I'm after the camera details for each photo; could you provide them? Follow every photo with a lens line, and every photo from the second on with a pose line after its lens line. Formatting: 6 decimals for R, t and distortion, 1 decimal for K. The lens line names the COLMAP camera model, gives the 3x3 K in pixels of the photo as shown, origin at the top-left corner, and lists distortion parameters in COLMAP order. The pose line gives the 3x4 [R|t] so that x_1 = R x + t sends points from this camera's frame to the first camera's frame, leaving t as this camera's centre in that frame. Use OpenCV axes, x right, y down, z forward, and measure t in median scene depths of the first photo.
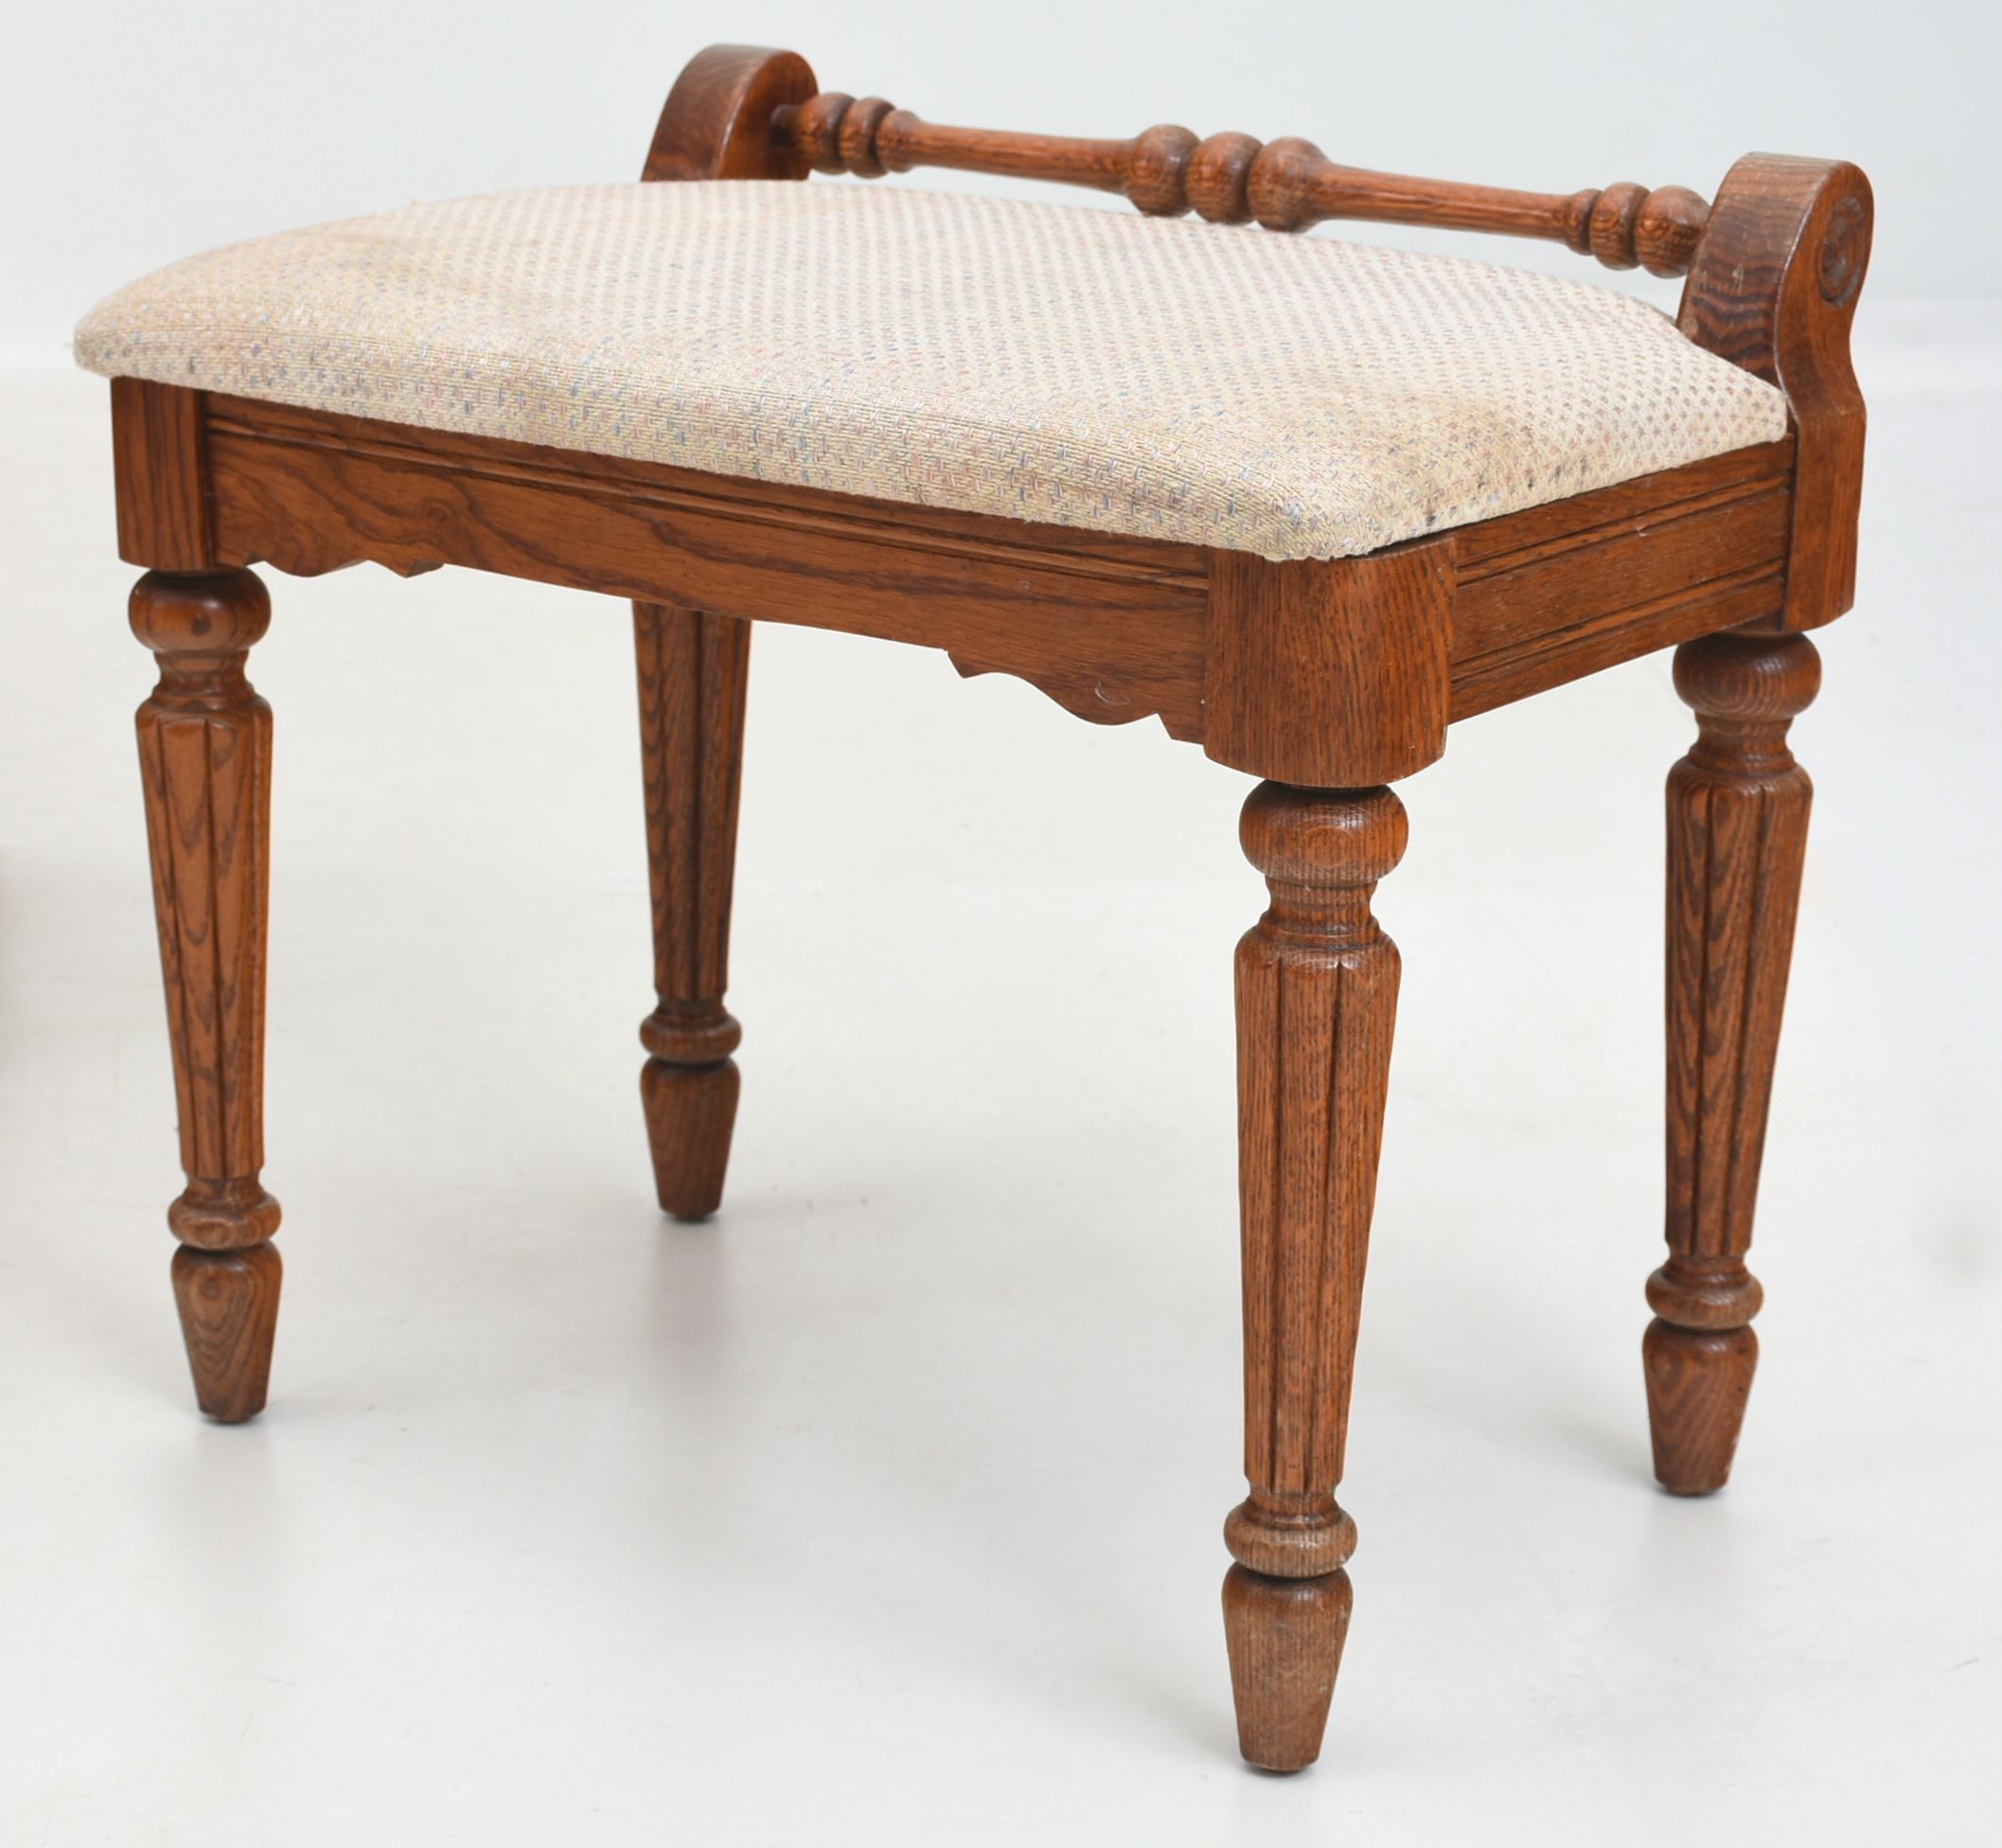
lens RADIAL K [[4716.7, 0, 1001.0], [0, 4716.7, 923.6], [0, 0, 1]] dist [0.026495, 0.000000]
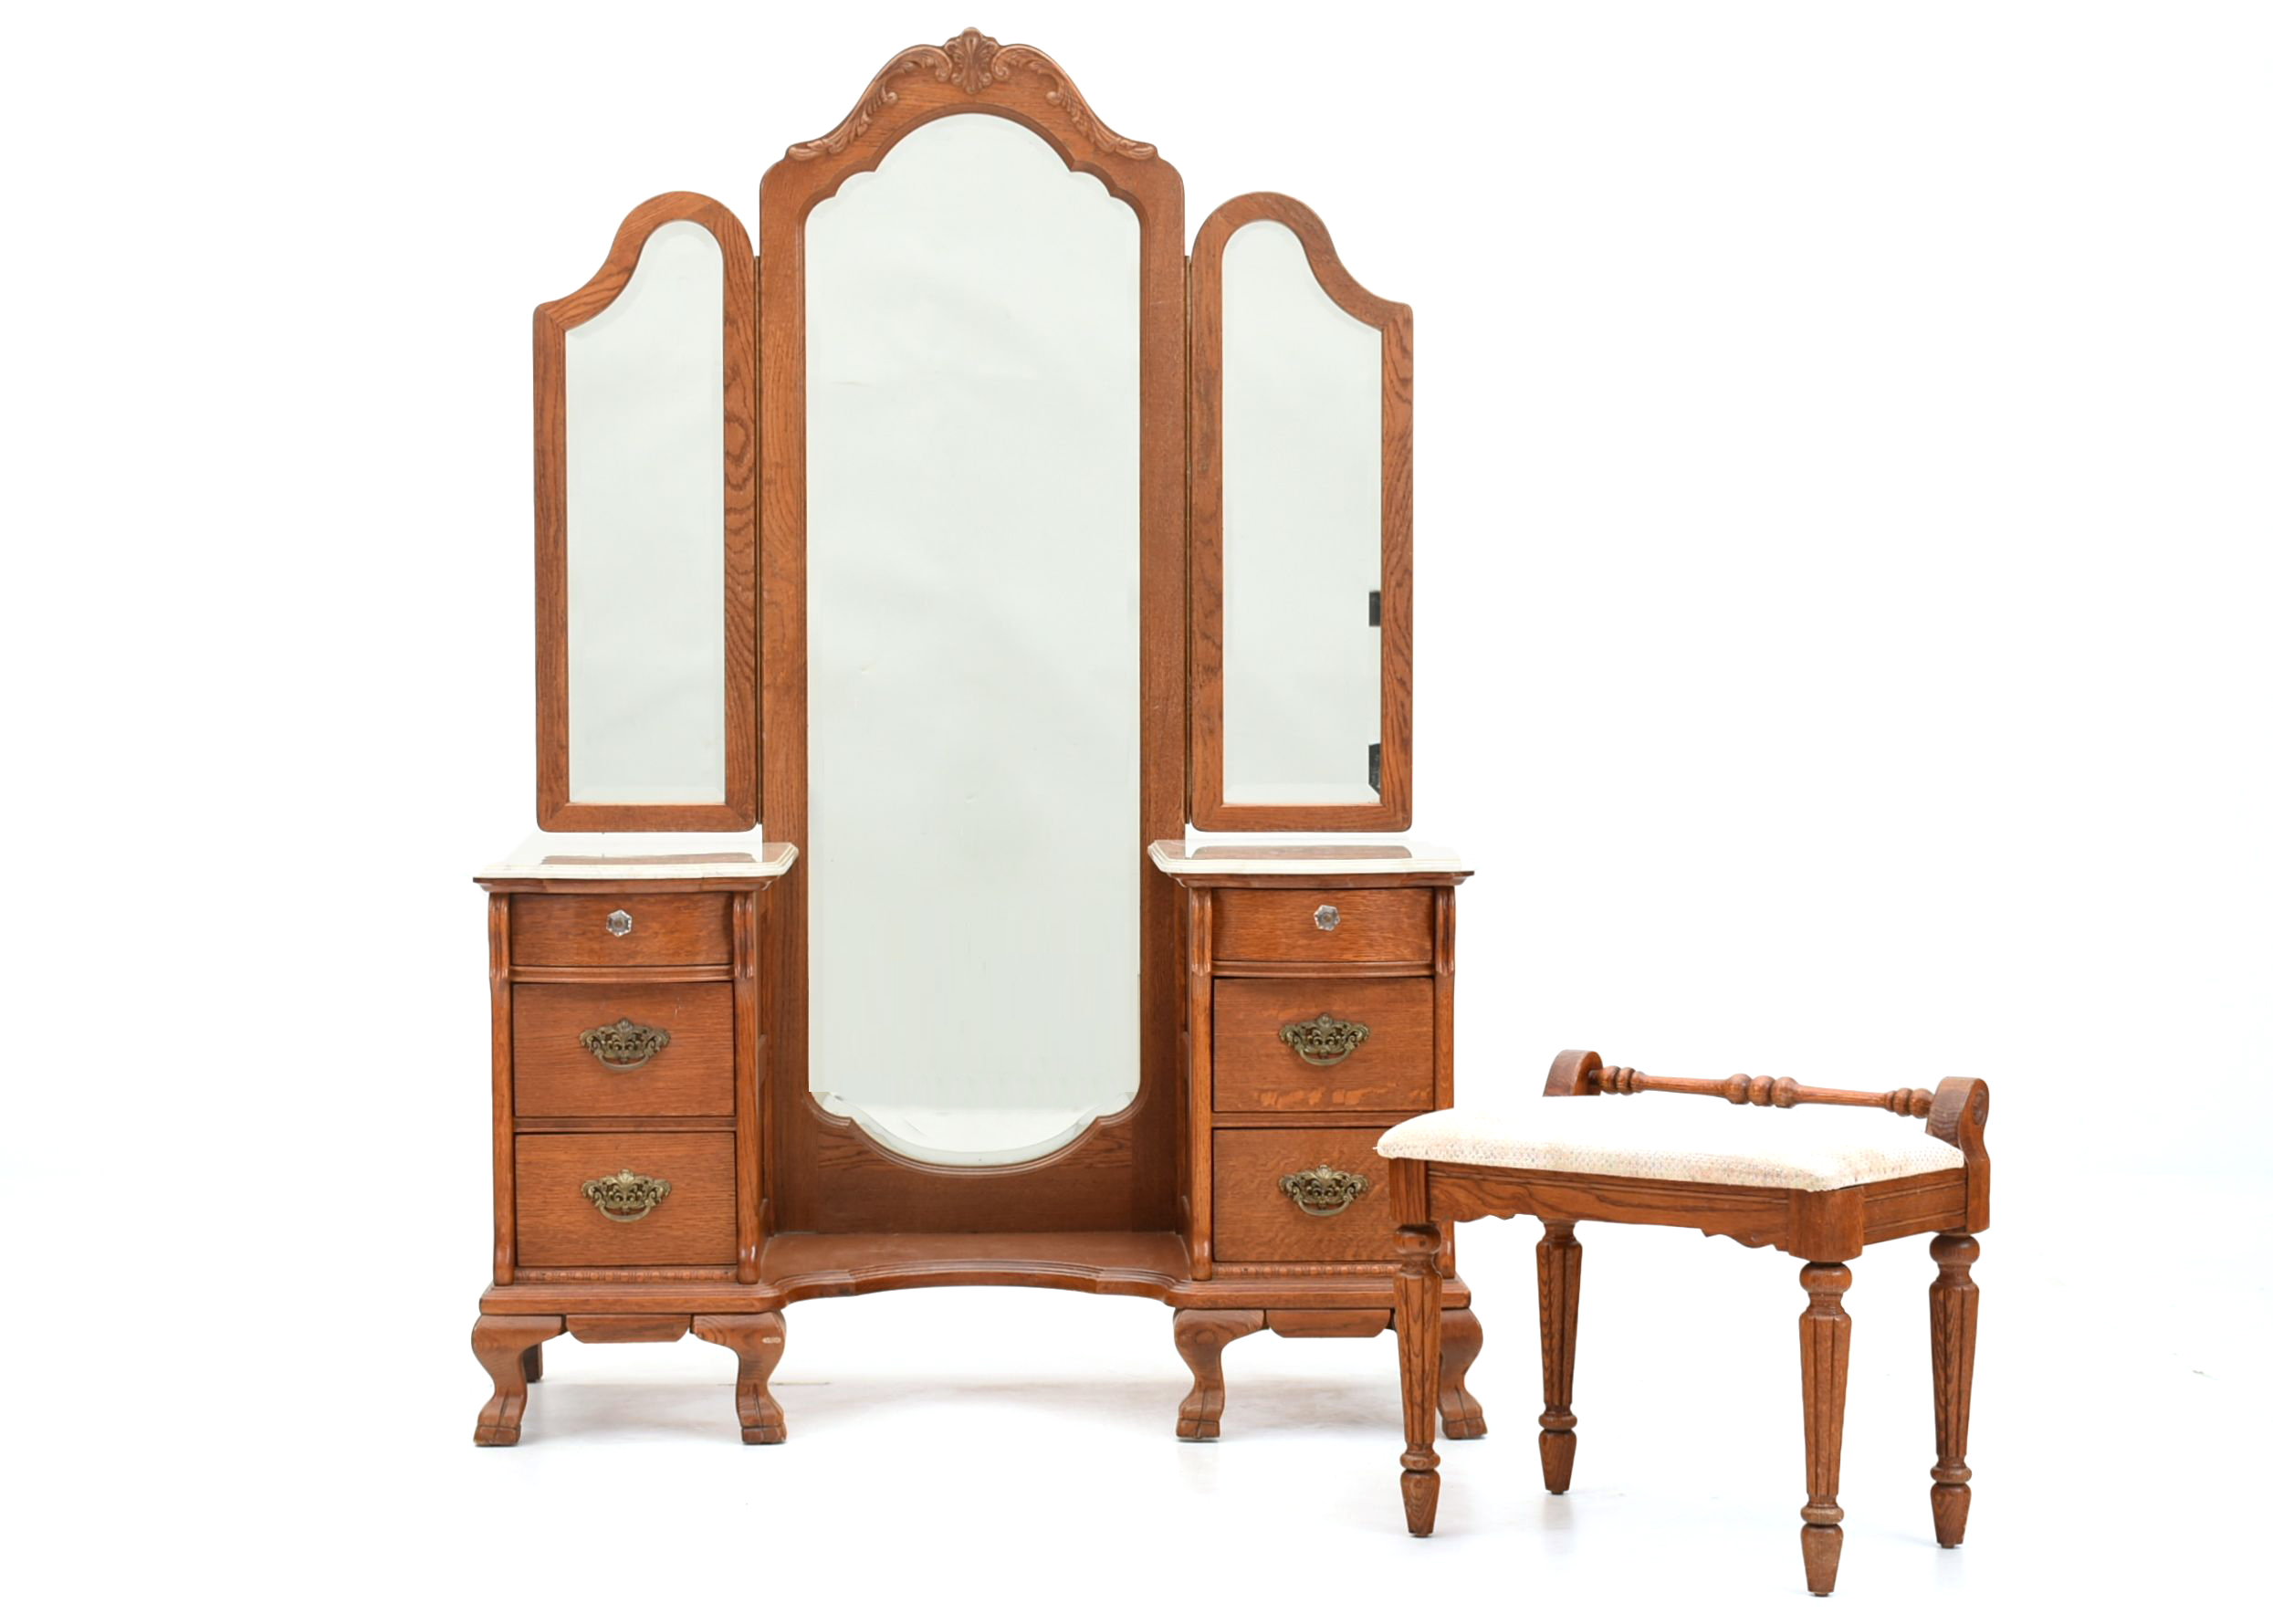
lens RADIAL K [[4911.7, 0, 1136.5], [0, 4911.7, 809.5], [0, 0, 1]] dist [0.066029, 0.000000]
pose [[0.999943, -0.010633, 0.000635, -0.356796], [0.010455, 0.968371, -0.249295, 0.447202], [0.002036, 0.249287, 0.968427, -2.074992]]
